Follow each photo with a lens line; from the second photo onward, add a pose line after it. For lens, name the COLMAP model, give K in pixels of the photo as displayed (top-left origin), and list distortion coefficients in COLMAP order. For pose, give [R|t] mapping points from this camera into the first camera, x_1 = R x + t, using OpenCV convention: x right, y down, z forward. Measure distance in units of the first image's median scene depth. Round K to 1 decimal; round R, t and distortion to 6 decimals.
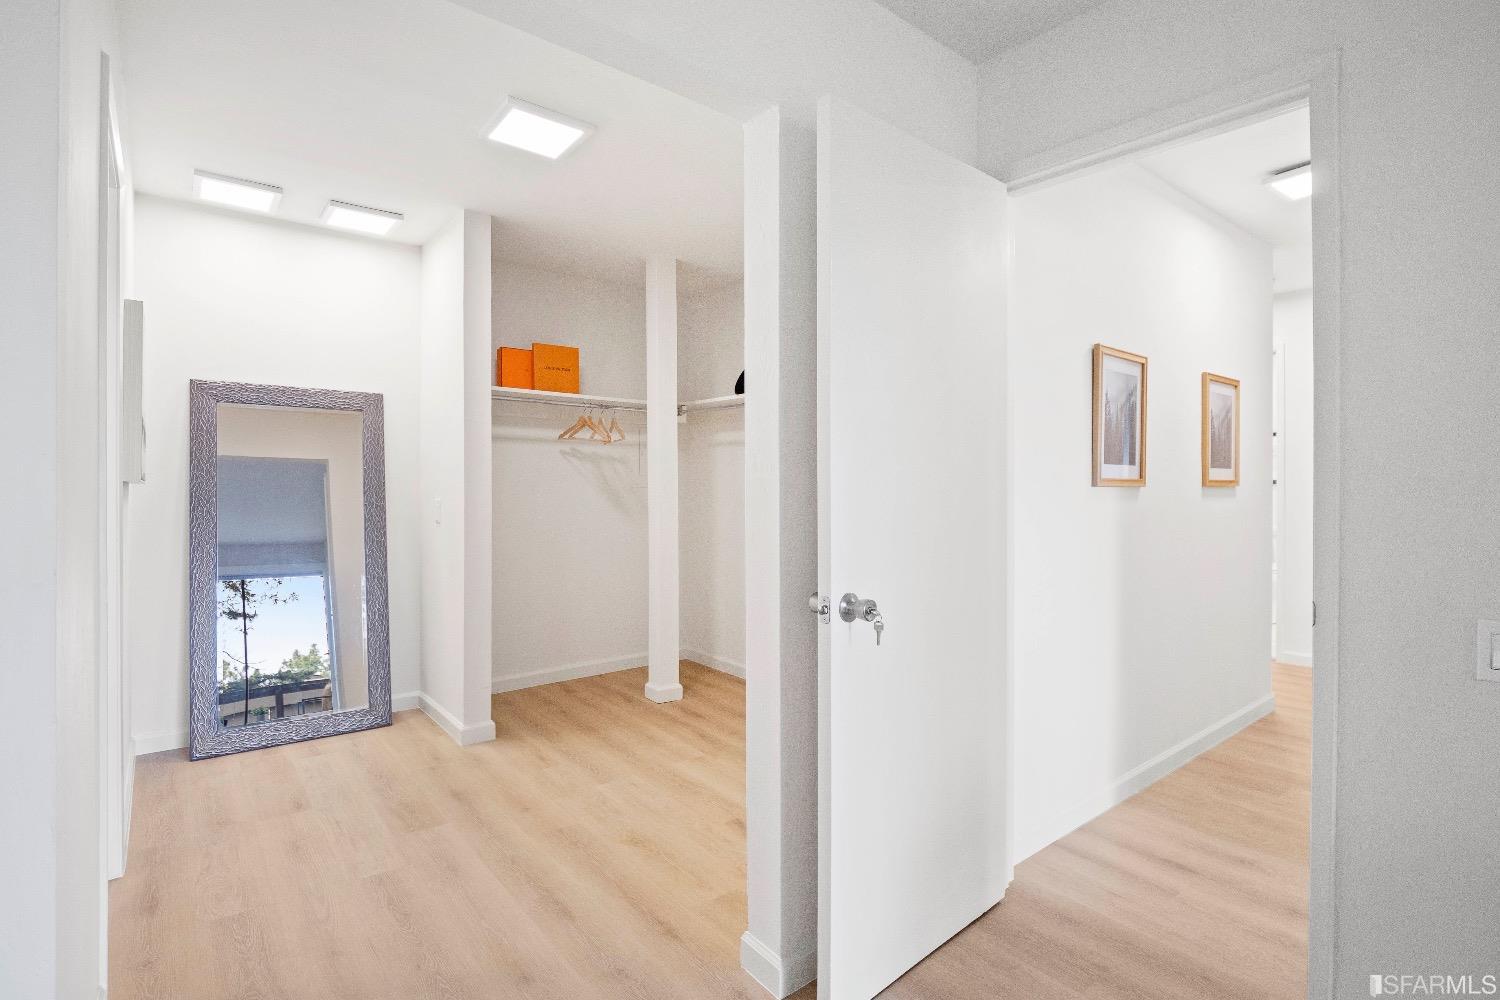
lens RADIAL K [[737.6, 0, 750.7], [0, 737.6, 489.6], [0, 0, 1]] dist [-0.003960, -0.007541]
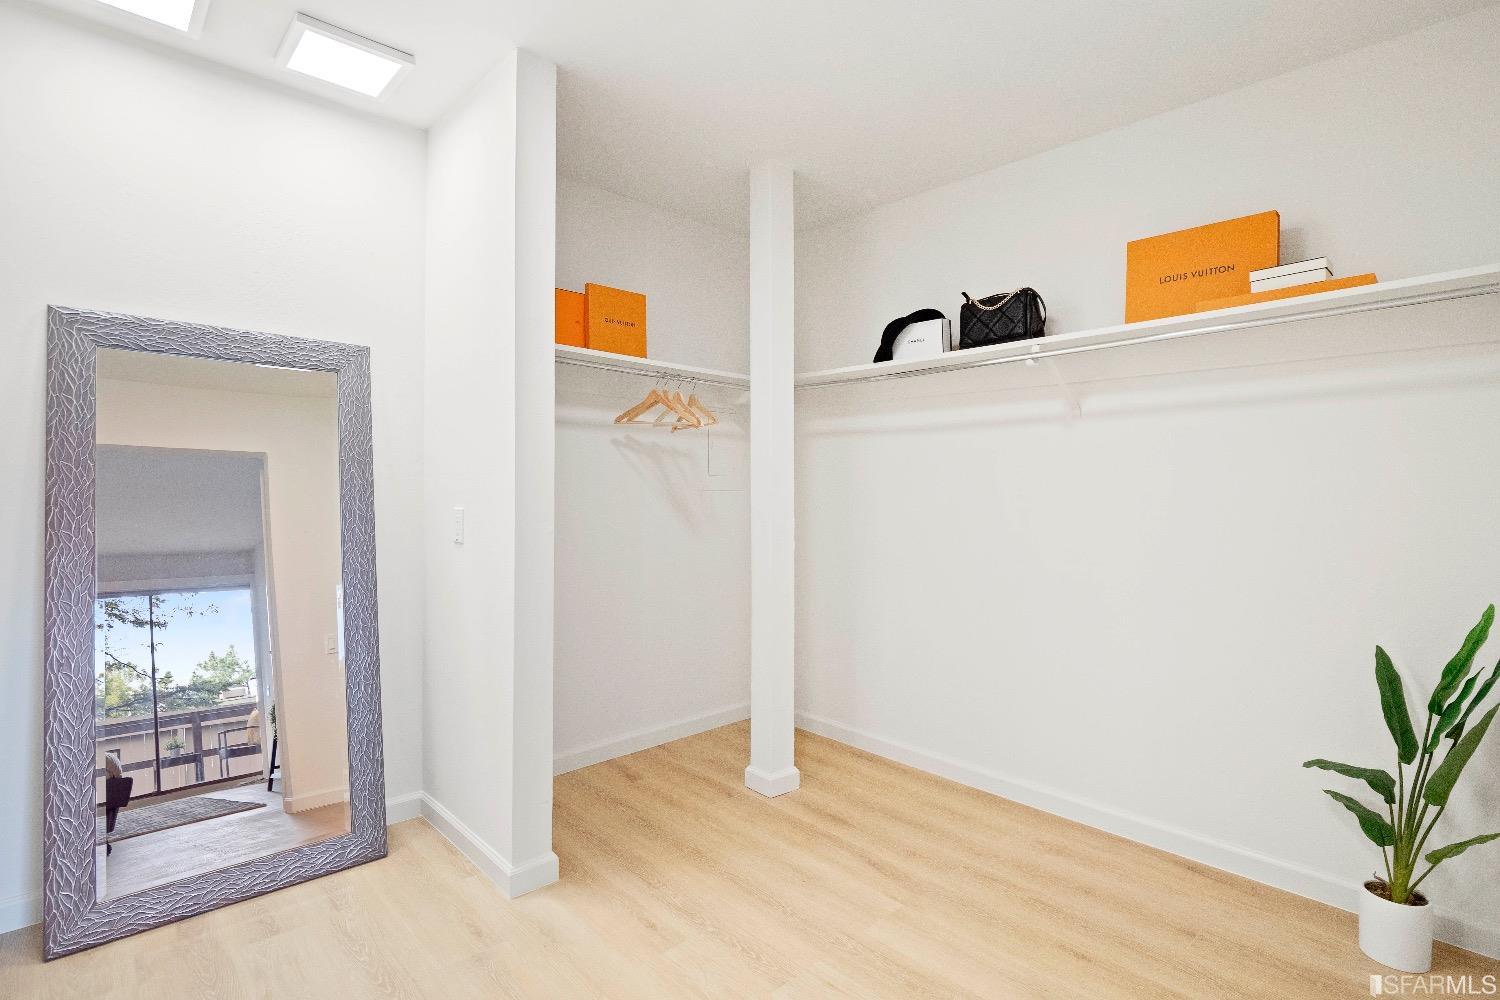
lens RADIAL K [[723.9, 0, 742.4], [0, 723.9, 497.2], [0, 0, 1]] dist [-0.009666, -0.000109]
pose [[0.996743, 0.005881, 0.080433, -0.212288], [-0.006432, 0.999958, 0.006595, -0.001994], [-0.080391, -0.007091, 0.996738, 0.319811]]
